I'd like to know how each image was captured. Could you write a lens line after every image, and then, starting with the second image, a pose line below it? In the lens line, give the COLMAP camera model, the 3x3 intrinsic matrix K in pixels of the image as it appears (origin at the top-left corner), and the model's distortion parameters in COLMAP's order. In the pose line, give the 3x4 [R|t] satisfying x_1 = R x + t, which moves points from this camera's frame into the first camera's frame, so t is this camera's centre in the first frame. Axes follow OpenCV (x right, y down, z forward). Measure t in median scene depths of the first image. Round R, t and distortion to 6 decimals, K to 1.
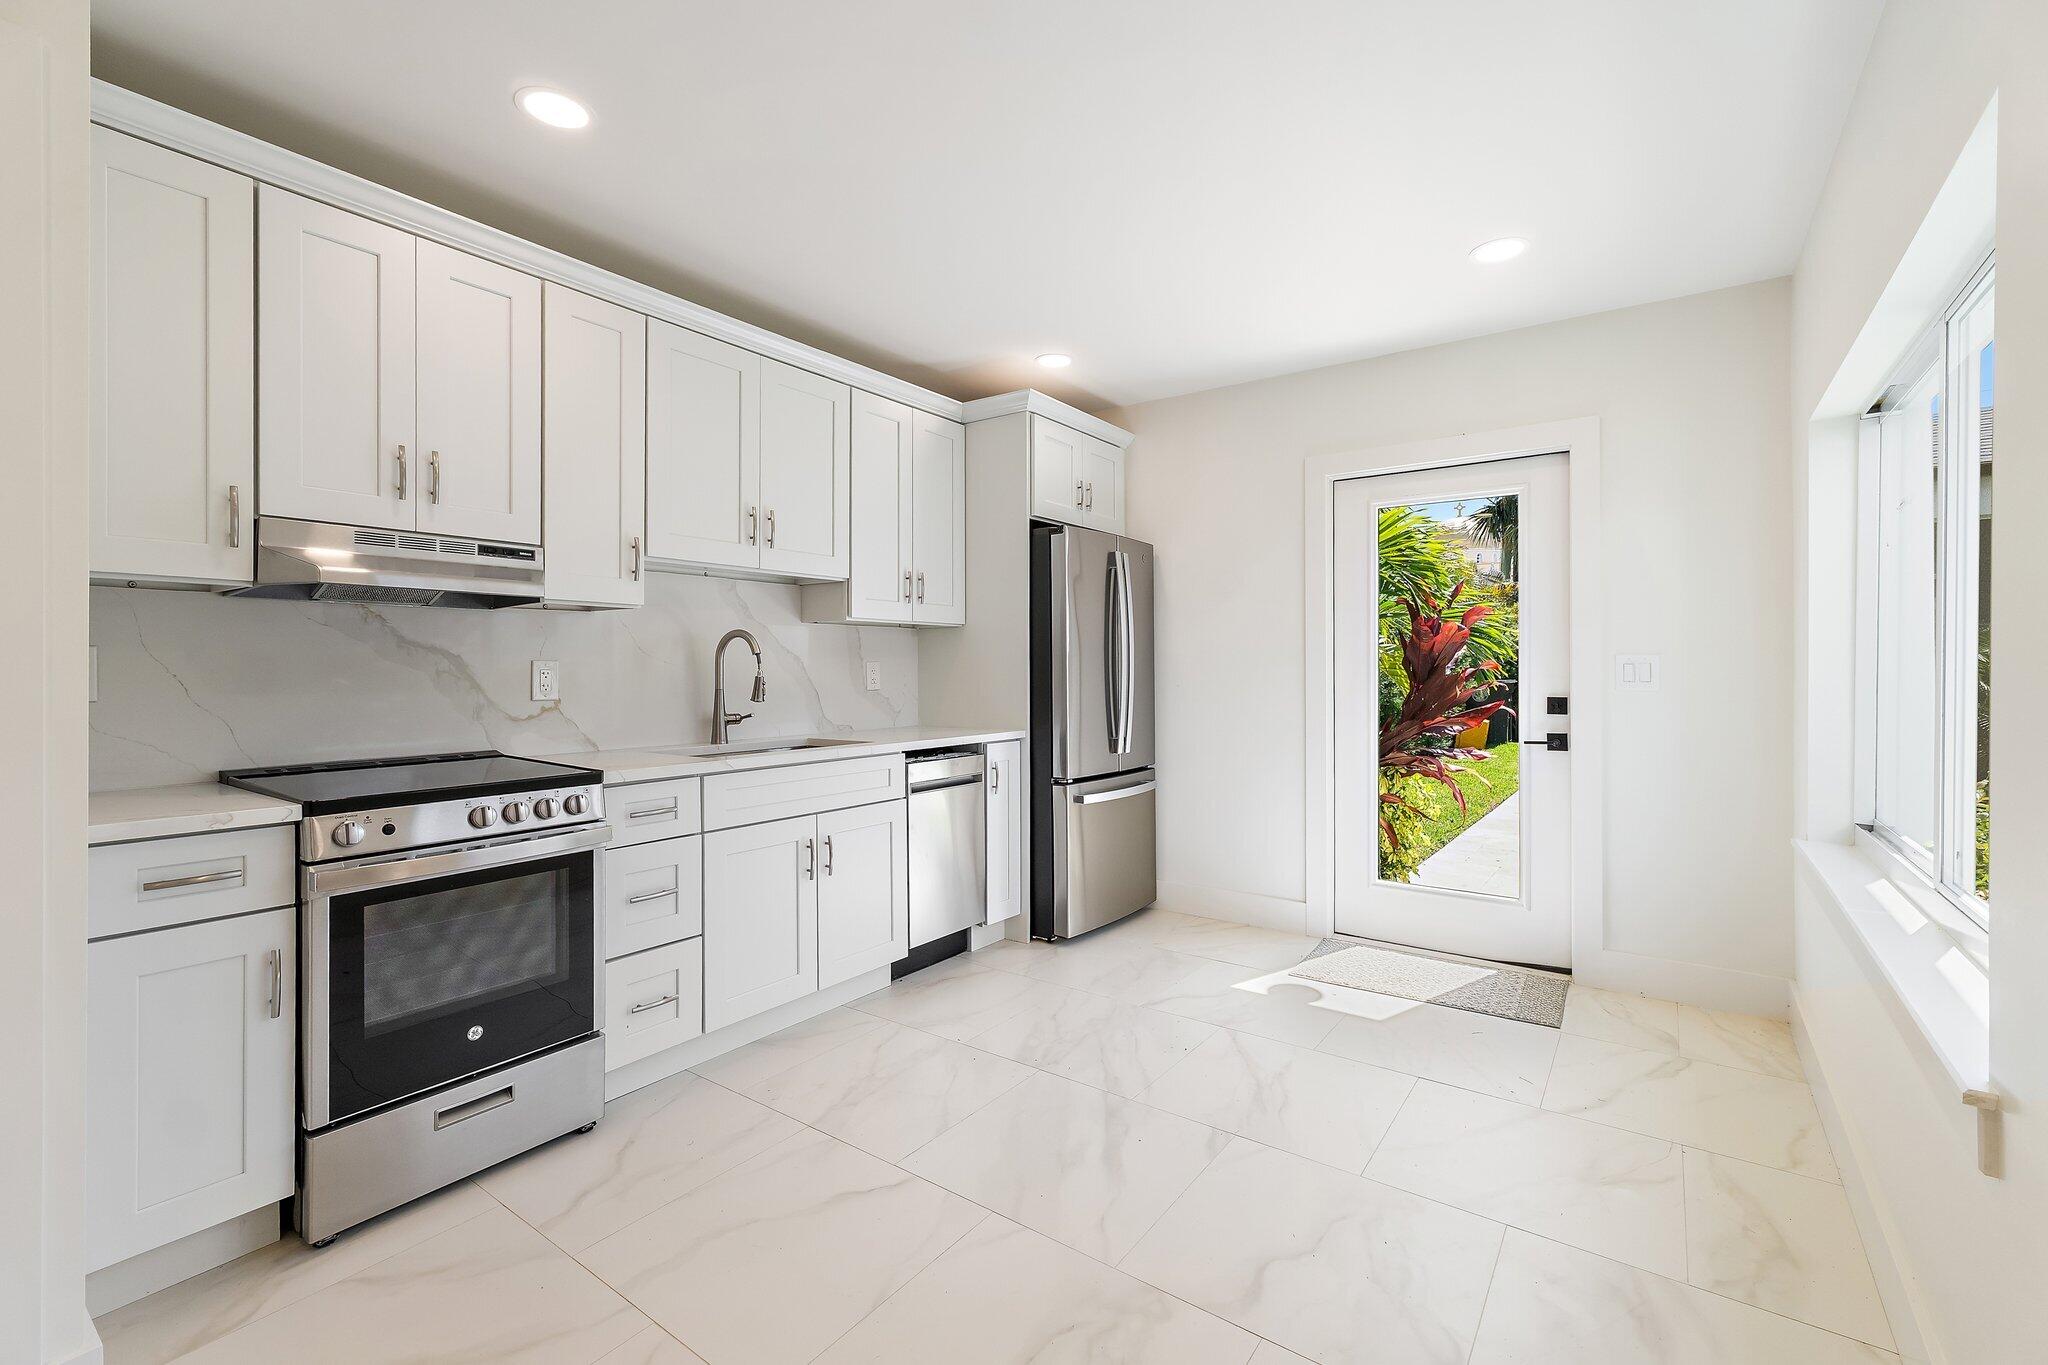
lens RADIAL K [[880.8, 0, 1046.8], [0, 880.8, 683.8], [0, 0, 1]] dist [0.006566, 0.000319]
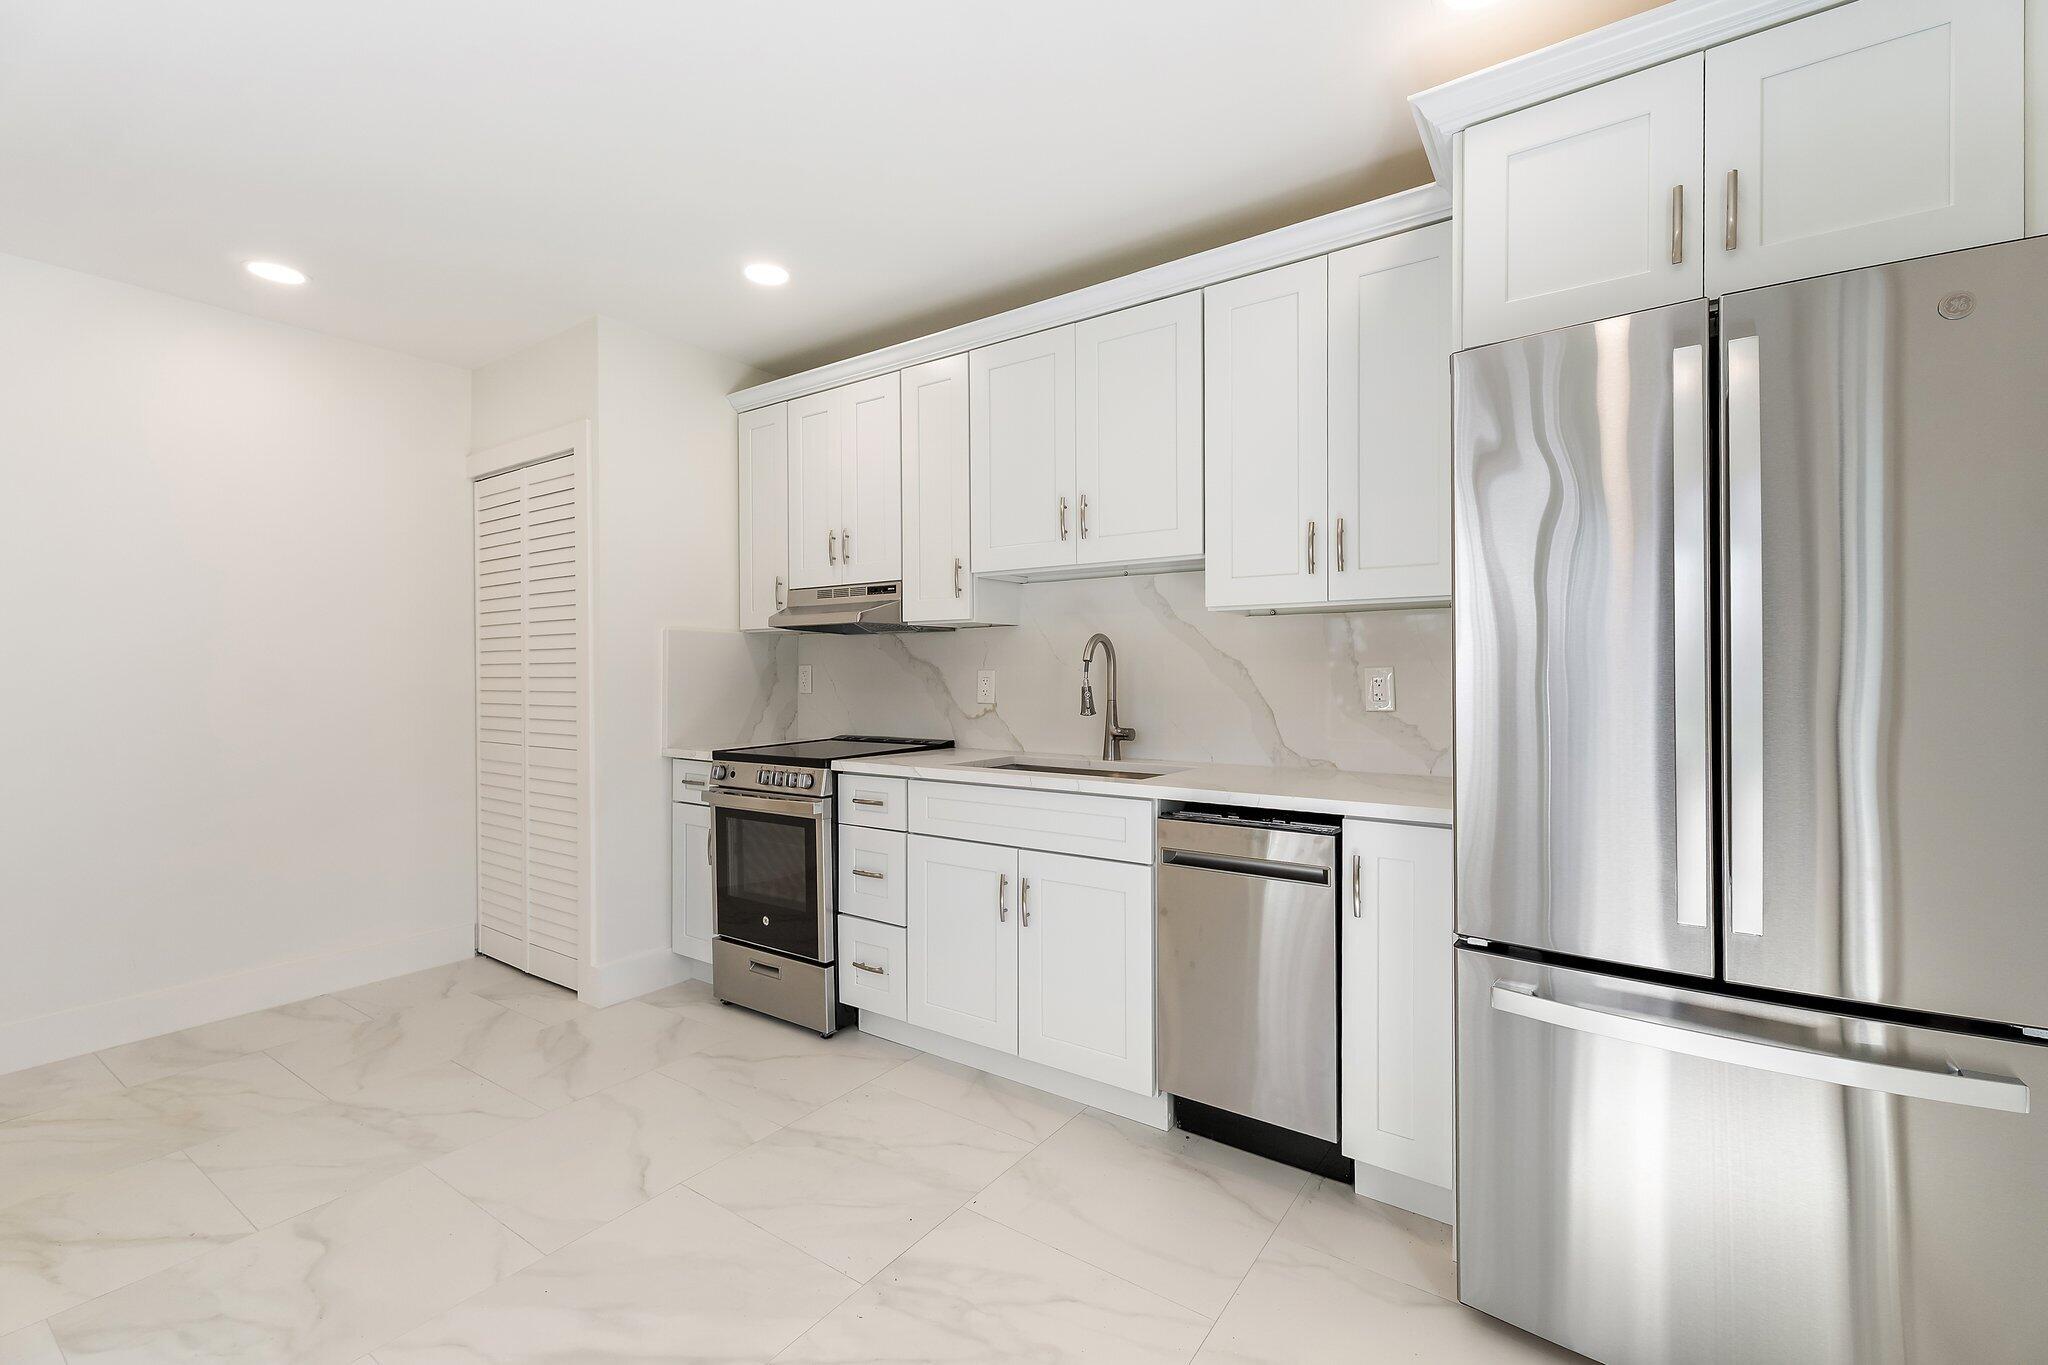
lens RADIAL K [[881.8, 0, 1024.0], [0, 881.8, 682.5], [0, 0, 1]] dist [0.021645, 0.000074]
pose [[-0.004267, 0.013848, -0.999895, 0.629686], [-0.013483, 0.999812, 0.013904, -0.026964], [0.999900, 0.013540, -0.004079, 1.067184]]
